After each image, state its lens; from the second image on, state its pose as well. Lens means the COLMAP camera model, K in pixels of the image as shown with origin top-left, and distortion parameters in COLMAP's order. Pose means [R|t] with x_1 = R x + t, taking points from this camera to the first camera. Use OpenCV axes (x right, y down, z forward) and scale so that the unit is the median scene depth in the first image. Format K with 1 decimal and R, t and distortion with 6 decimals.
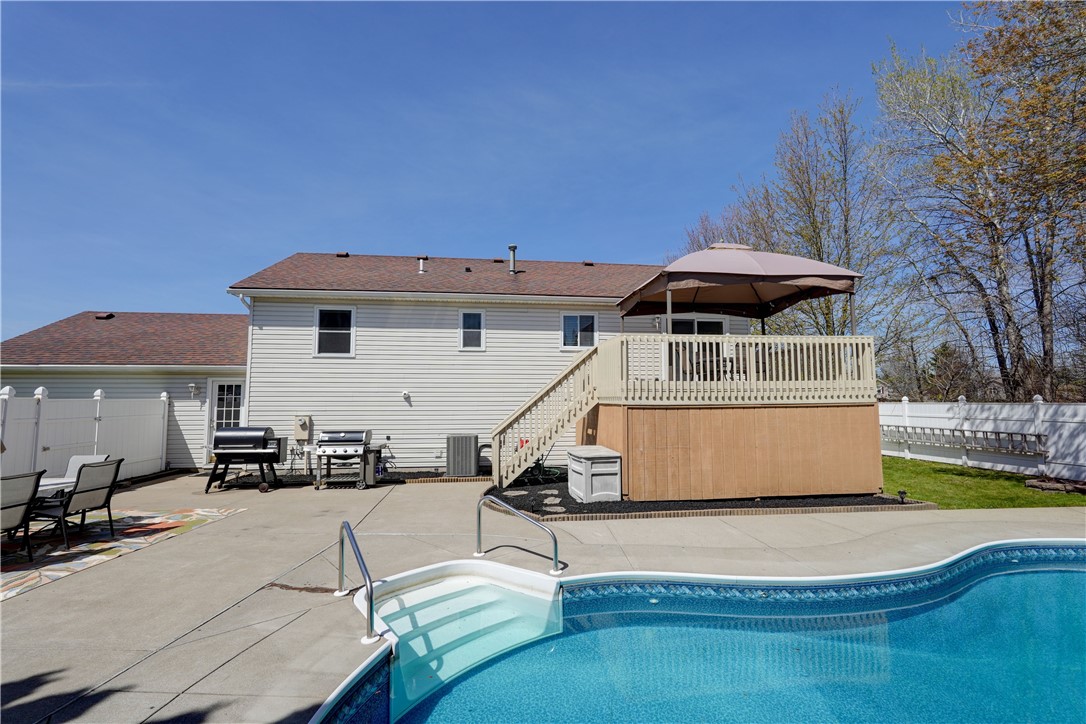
lens RADIAL K [[495.2, 0, 543.0], [0, 495.2, 362.0], [0, 0, 1]] dist [-0.001639, 0.008885]
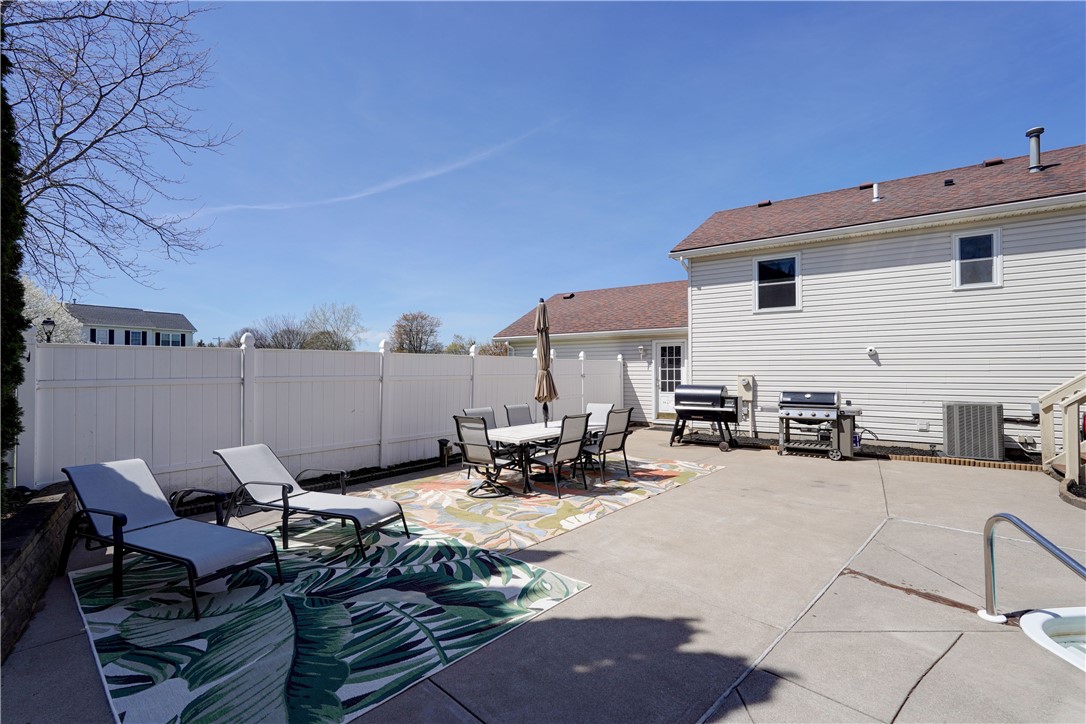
lens RADIAL K [[488.4, 0, 543.0], [0, 488.4, 362.0], [0, 0, 1]] dist [0.000356, 0.000616]
pose [[0.747426, -0.011683, -0.664242, -0.160979], [0.053909, 0.997615, 0.043115, 0.021843], [0.662154, -0.068034, 0.746273, 0.045390]]
